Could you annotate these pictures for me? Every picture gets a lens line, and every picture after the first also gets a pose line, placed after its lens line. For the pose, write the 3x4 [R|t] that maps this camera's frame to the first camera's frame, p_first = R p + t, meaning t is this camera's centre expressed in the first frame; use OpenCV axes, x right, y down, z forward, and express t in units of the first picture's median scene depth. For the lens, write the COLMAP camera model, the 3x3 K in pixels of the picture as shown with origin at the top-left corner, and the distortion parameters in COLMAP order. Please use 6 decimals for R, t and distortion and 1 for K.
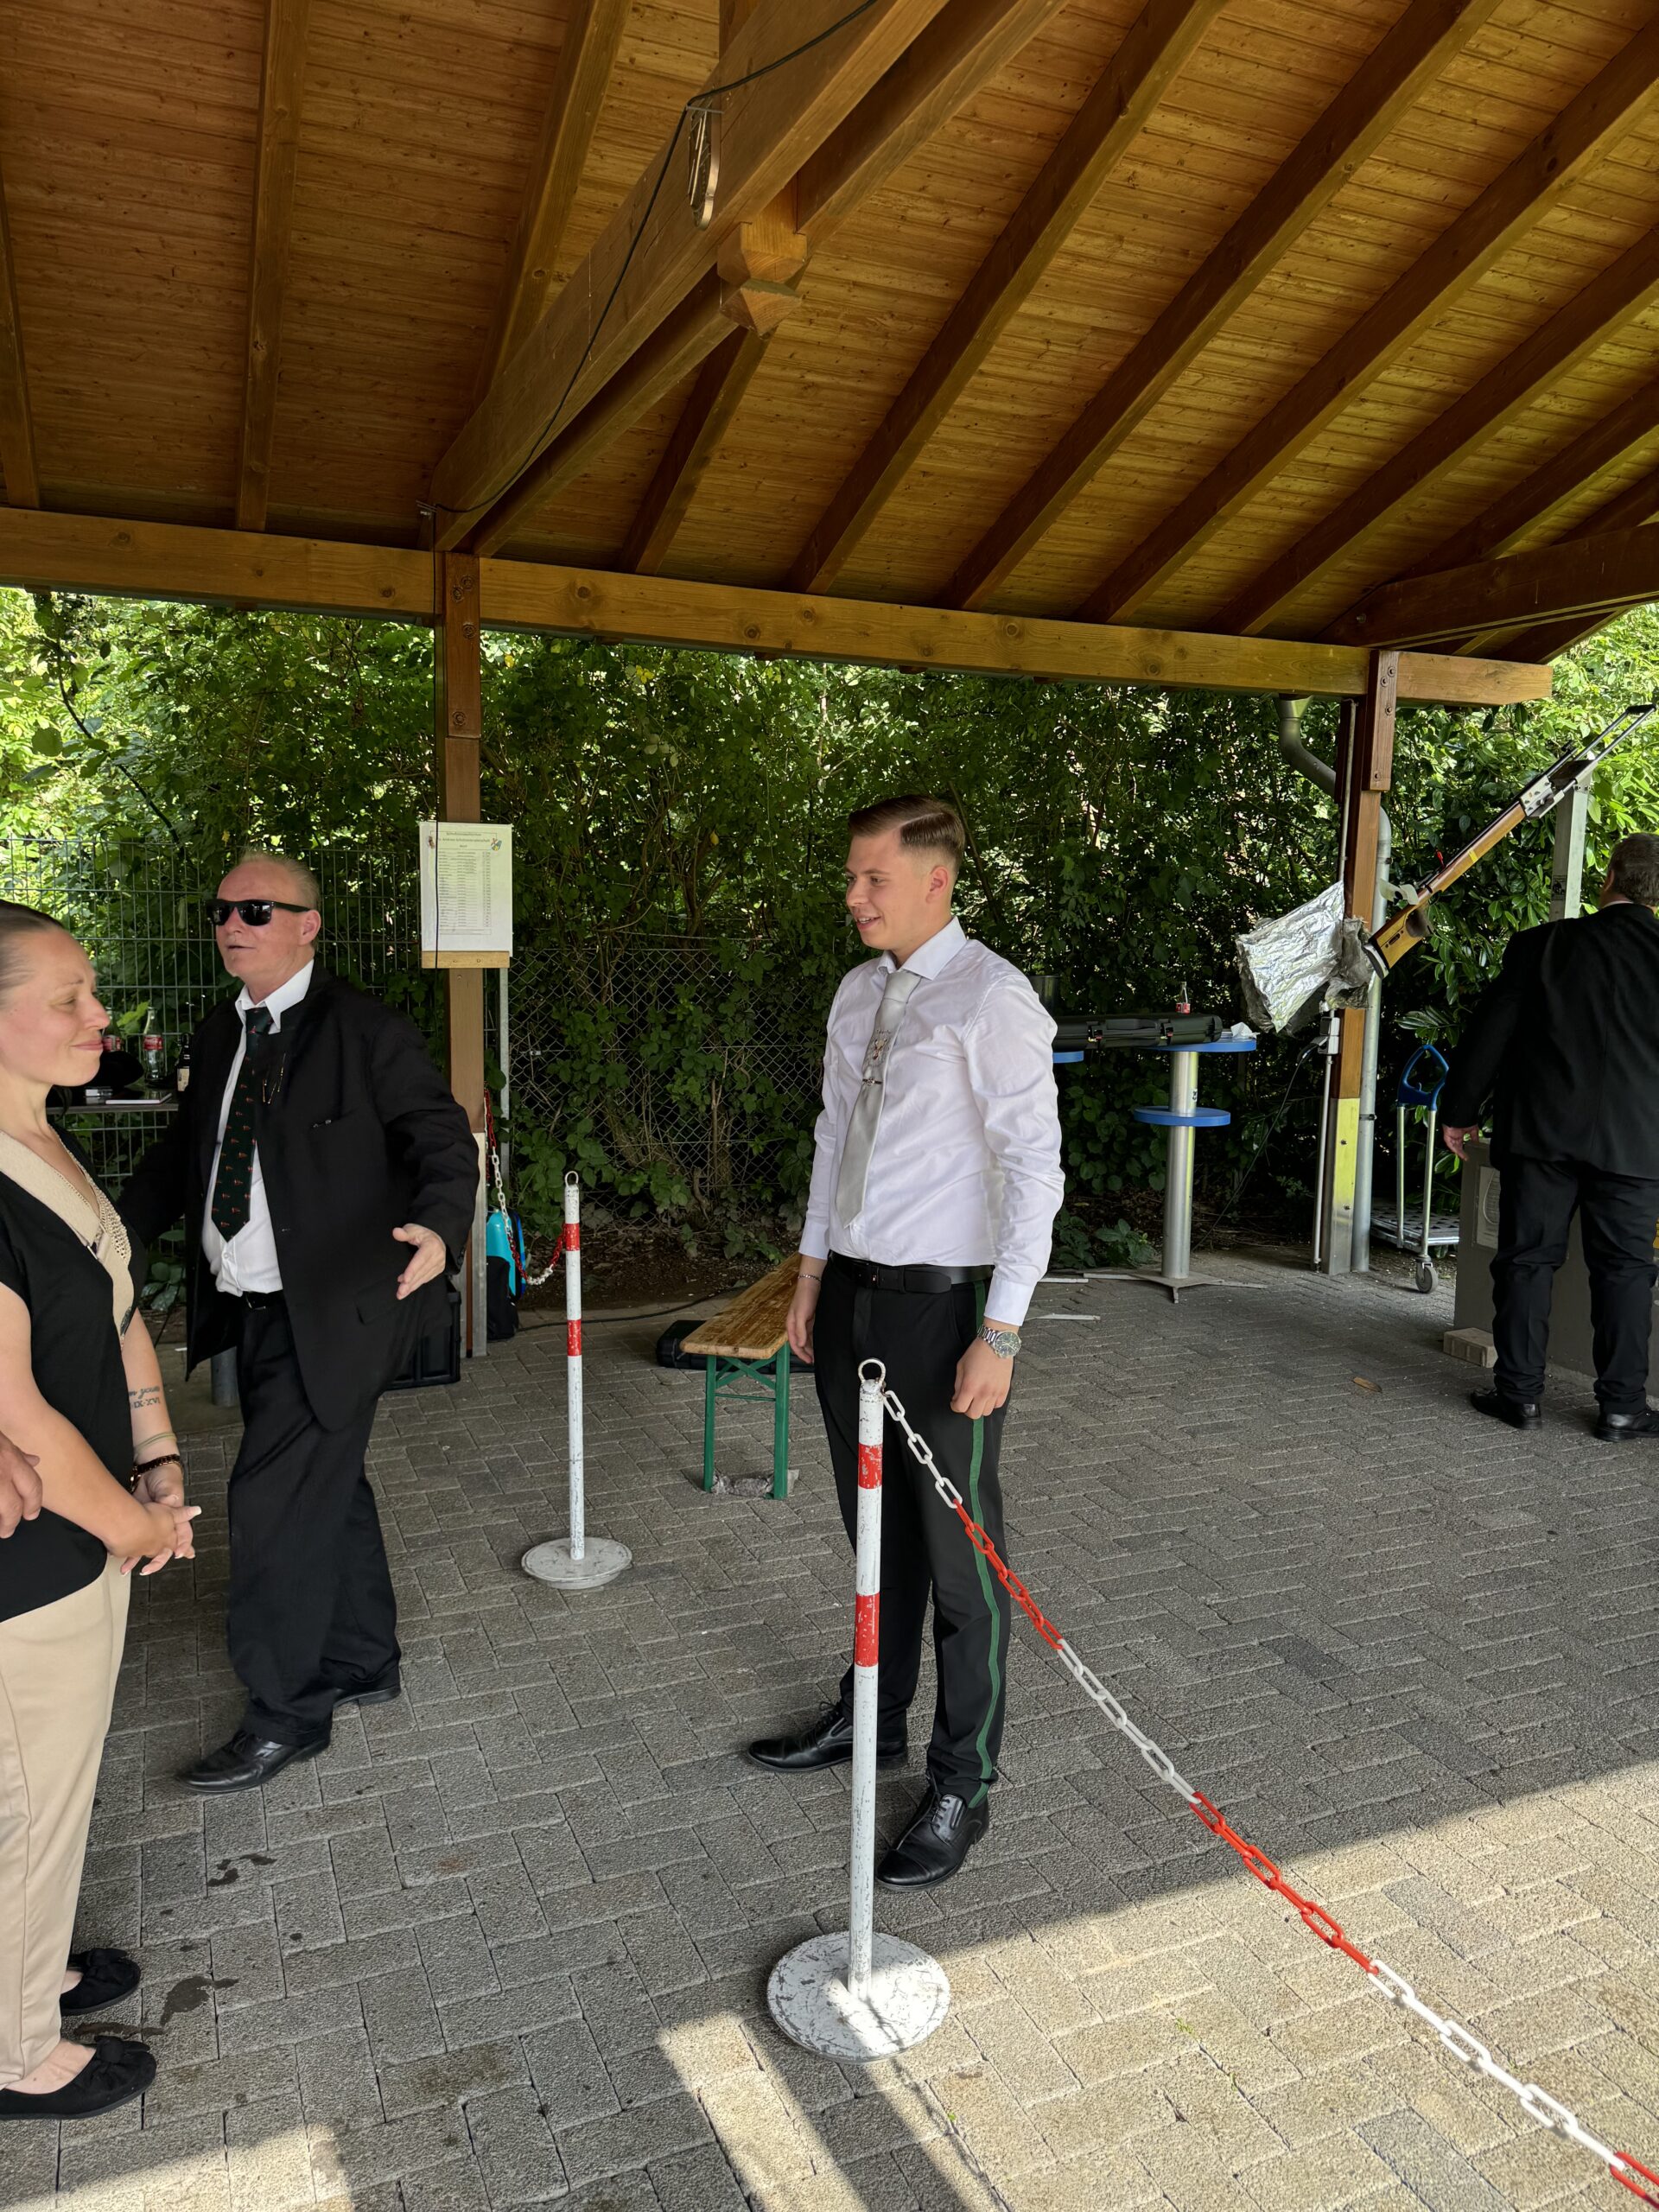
lens RADIAL K [[1563.6, 0, 834.6], [0, 1563.6, 1123.4], [0, 0, 1]] dist [0.037162, -0.042014]
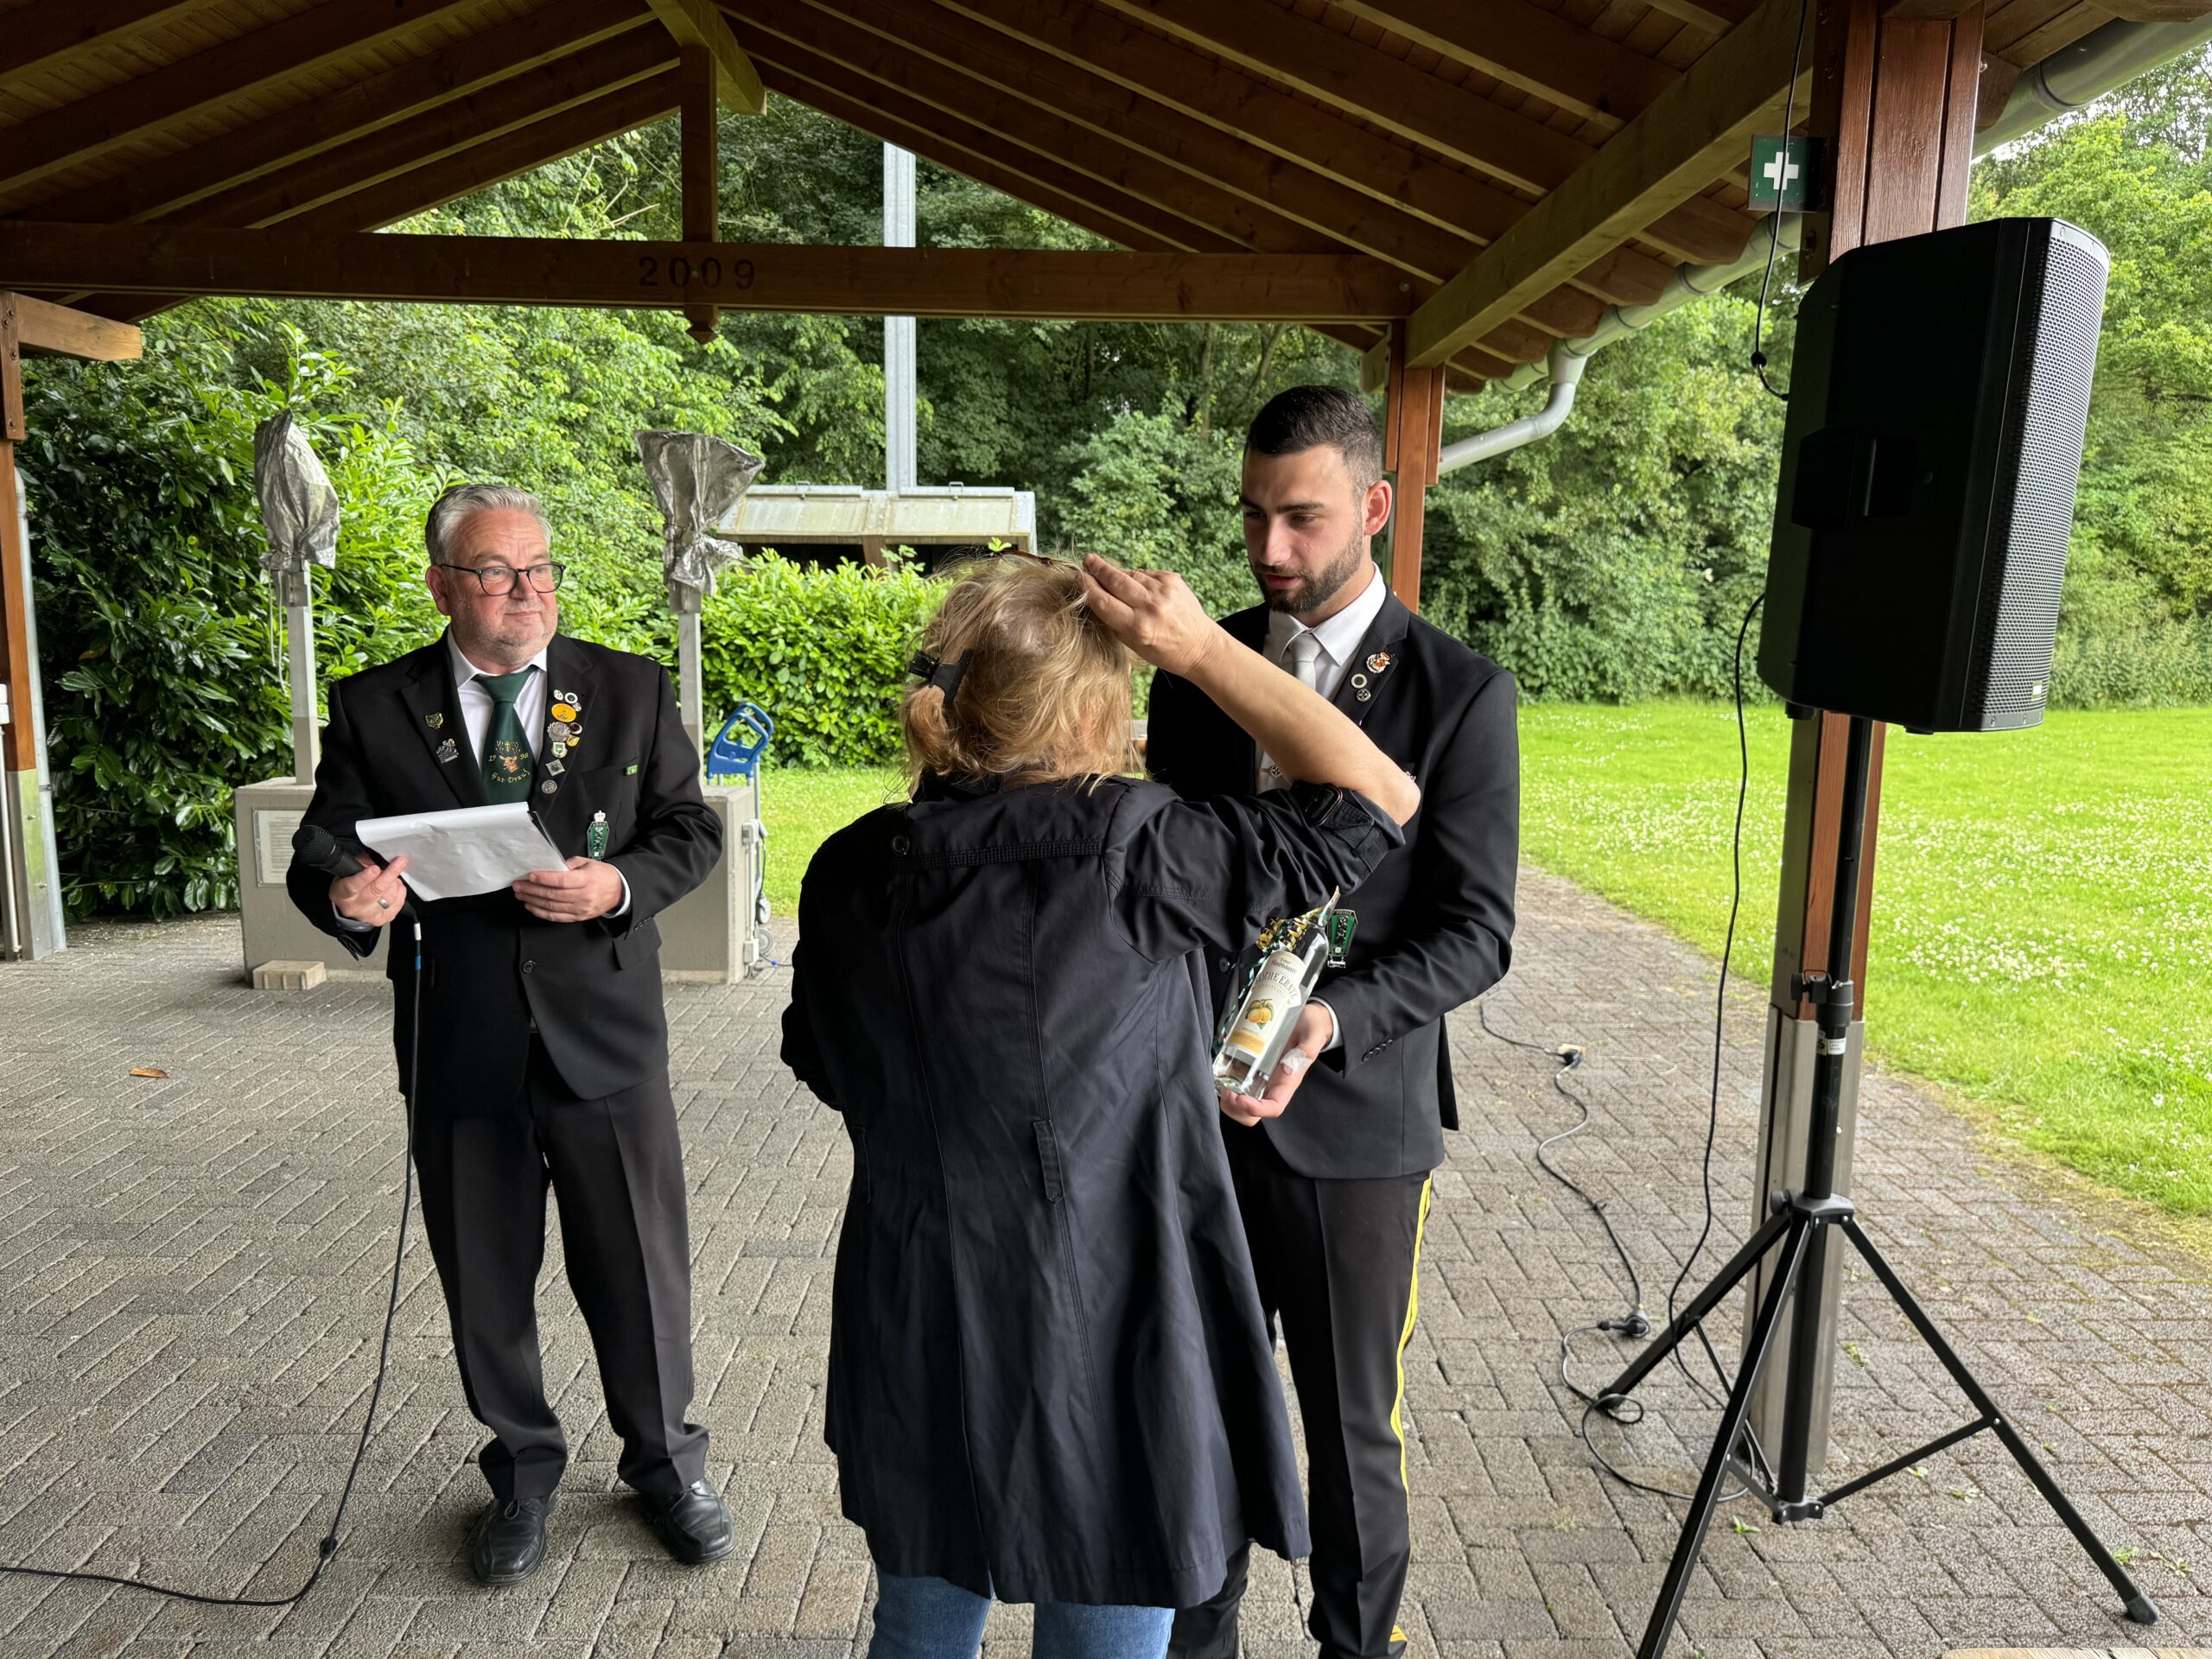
lens RADIAL K [[1563.6, 0, 1114.2], [0, 1563.6, 835.3], [0, 0, 1]] dist [0.037162, -0.042014]
pose [[0.381488, -0.143581, 0.913155, -0.298682], [0.115318, 0.987538, 0.107101, -0.002624], [-0.917153, 0.064446, 0.393291, 0.040107]]
